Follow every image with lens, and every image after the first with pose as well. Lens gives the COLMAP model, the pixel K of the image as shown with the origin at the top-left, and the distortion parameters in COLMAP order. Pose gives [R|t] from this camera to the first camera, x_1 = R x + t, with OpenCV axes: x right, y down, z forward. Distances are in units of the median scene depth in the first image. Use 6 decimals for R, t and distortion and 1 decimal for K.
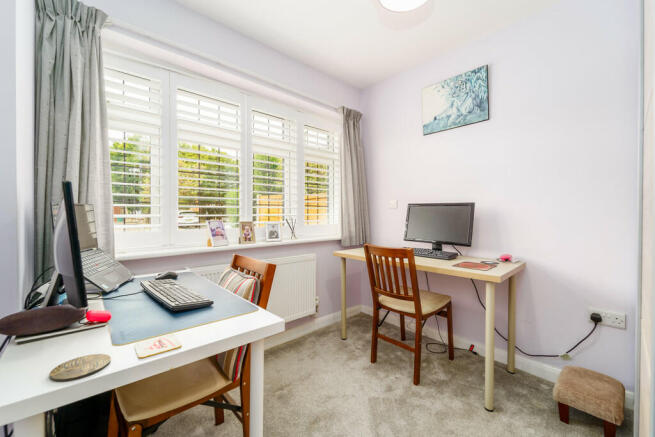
lens RADIAL K [[264.8, 0, 327.5], [0, 264.8, 218.5], [0, 0, 1]] dist [0.000260, -0.000043]
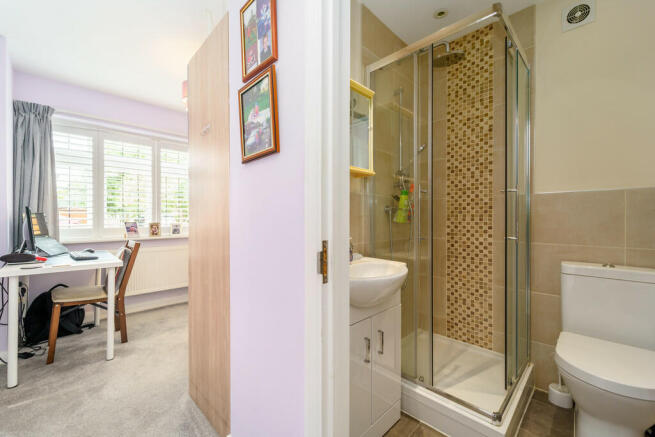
lens RADIAL K [[266.0, 0, 327.4], [0, 266.0, 221.3], [0, 0, 1]] dist [0.000520, 0.000101]
pose [[0.999033, 0.002282, 0.043903, 1.058277], [-0.002312, 0.999997, 0.000638, 0.001708], [-0.043902, -0.000738, 0.999036, -1.002330]]
